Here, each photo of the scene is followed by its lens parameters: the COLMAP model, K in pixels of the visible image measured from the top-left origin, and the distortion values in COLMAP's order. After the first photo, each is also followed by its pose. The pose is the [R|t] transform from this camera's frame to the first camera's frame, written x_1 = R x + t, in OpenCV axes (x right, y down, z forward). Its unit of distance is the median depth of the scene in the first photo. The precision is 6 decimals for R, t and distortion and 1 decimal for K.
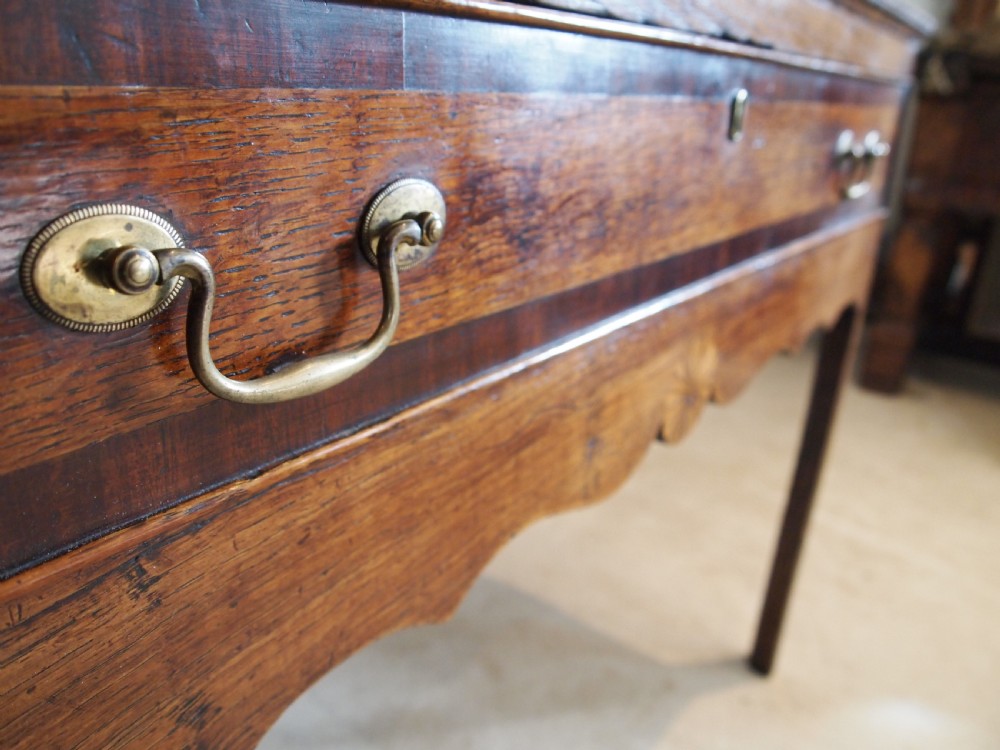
lens RADIAL K [[772.5, 0, 509.5], [0, 772.5, 383.0], [0, 0, 1]] dist [-0.048174, 0.004664]
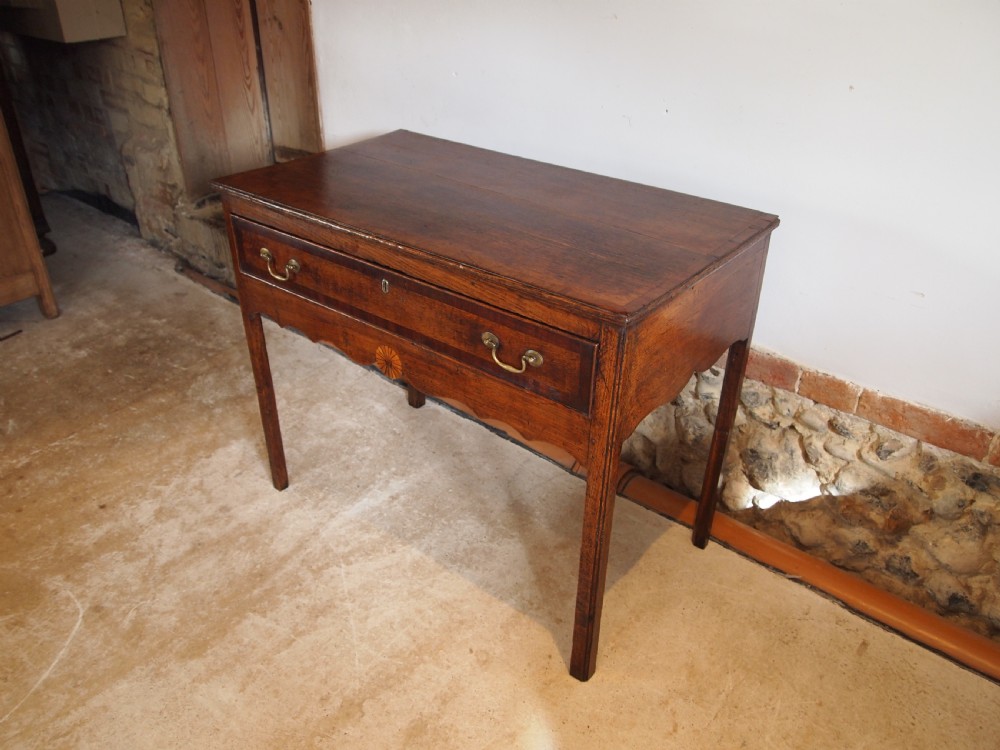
lens RADIAL K [[793.0, 0, 508.3], [0, 793.0, 376.2], [0, 0, 1]] dist [-0.047394, 0.000573]
pose [[-0.020798, 0.468516, -0.883210, 5.420812], [-0.383372, 0.812136, 0.439841, -2.706538], [0.923360, 0.347746, 0.162726, 1.673710]]
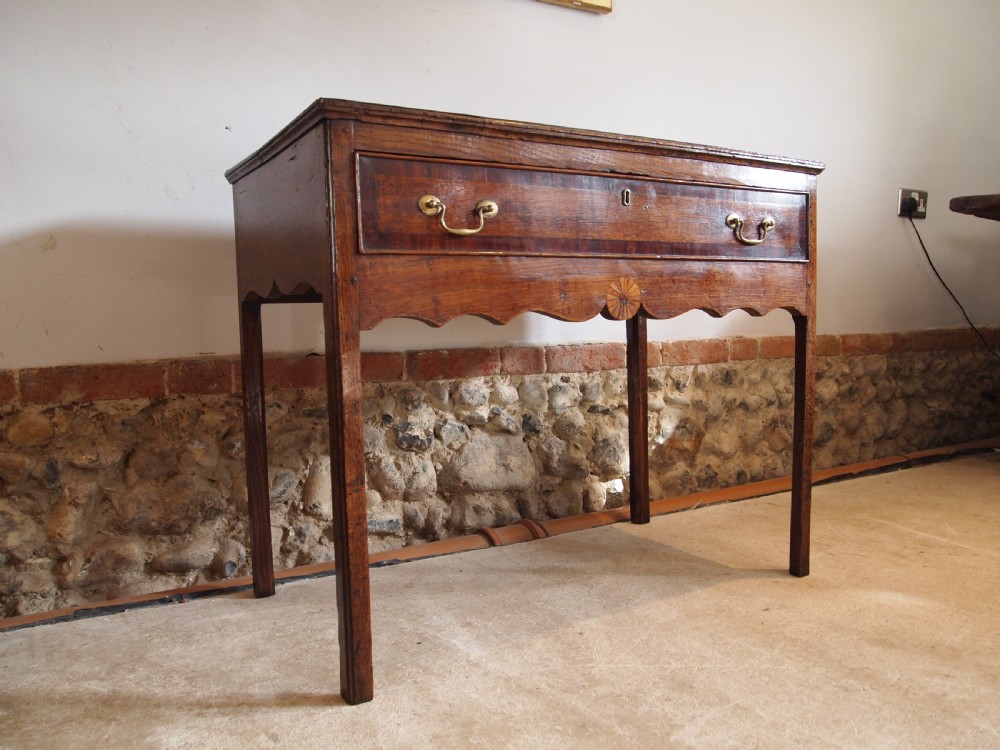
lens RADIAL K [[793.0, 0, 497.5], [0, 793.0, 376.6], [0, 0, 1]] dist [-0.047394, 0.000573]
pose [[0.922258, -0.043002, -0.384176, 1.525675], [-0.074491, 0.955400, -0.285767, 1.887561], [0.379330, 0.292168, 0.877922, -2.567088]]
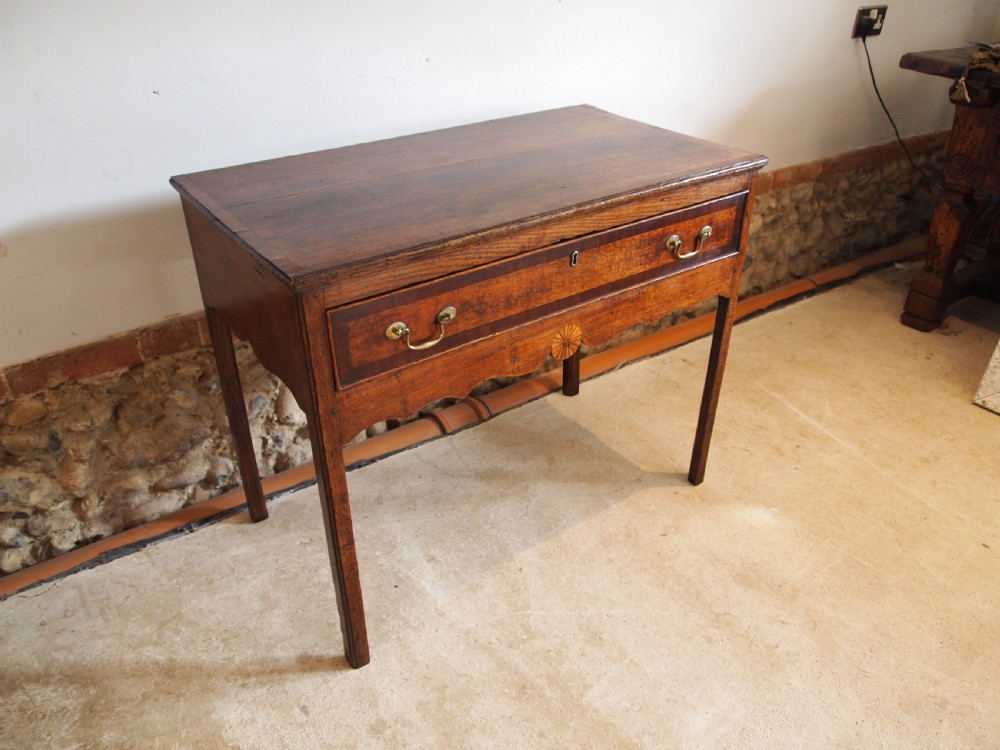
lens RADIAL K [[793.0, 0, 496.6], [0, 793.0, 375.1], [0, 0, 1]] dist [-0.047394, 0.000573]
pose [[0.952038, 0.109145, -0.285852, 1.519106], [-0.062360, 0.983820, 0.167955, -0.632559], [0.299558, -0.142074, 0.943441, -3.452593]]
